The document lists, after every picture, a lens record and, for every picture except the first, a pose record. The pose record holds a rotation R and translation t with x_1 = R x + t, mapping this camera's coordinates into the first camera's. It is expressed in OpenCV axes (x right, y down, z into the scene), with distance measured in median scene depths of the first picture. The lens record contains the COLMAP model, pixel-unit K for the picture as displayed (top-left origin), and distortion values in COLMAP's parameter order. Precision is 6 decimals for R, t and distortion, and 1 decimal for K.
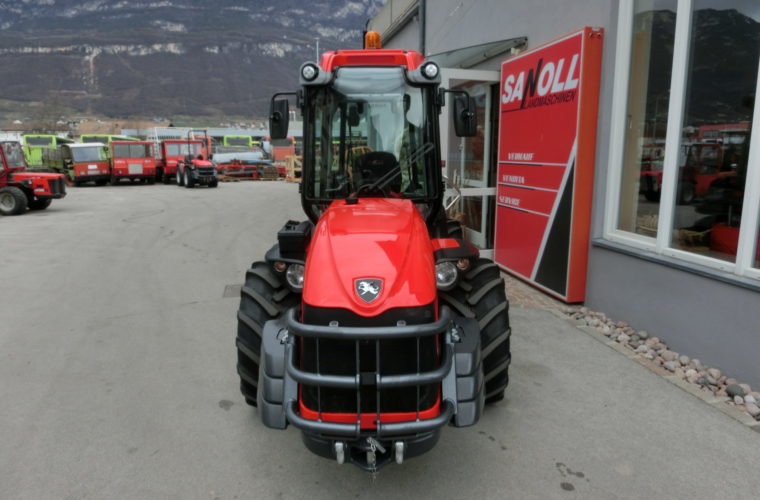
lens RADIAL K [[537.0, 0, 383.9], [0, 537.0, 247.6], [0, 0, 1]] dist [-0.024343, 0.005620]
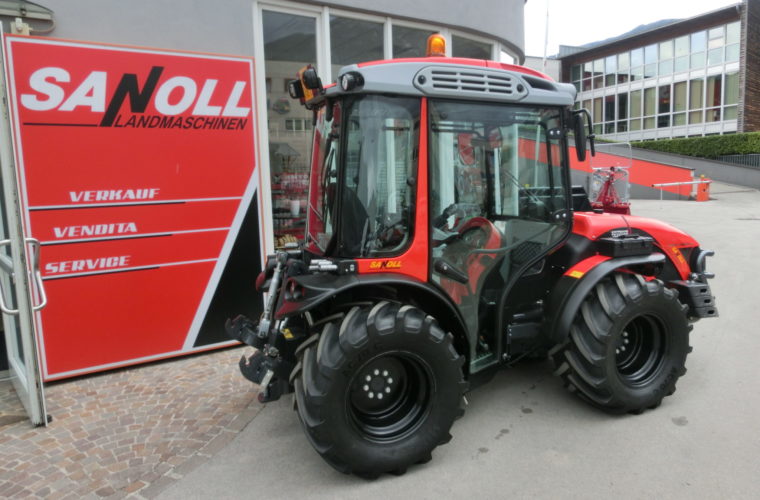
lens RADIAL K [[537.0, 0, 382.2], [0, 537.0, 253.8], [0, 0, 1]] dist [-0.024343, 0.005620]
pose [[-0.385801, -0.116877, 0.915149, -0.574013], [0.190882, 0.960367, 0.203123, -0.191717], [-0.902619, 0.253051, -0.348201, 1.061785]]
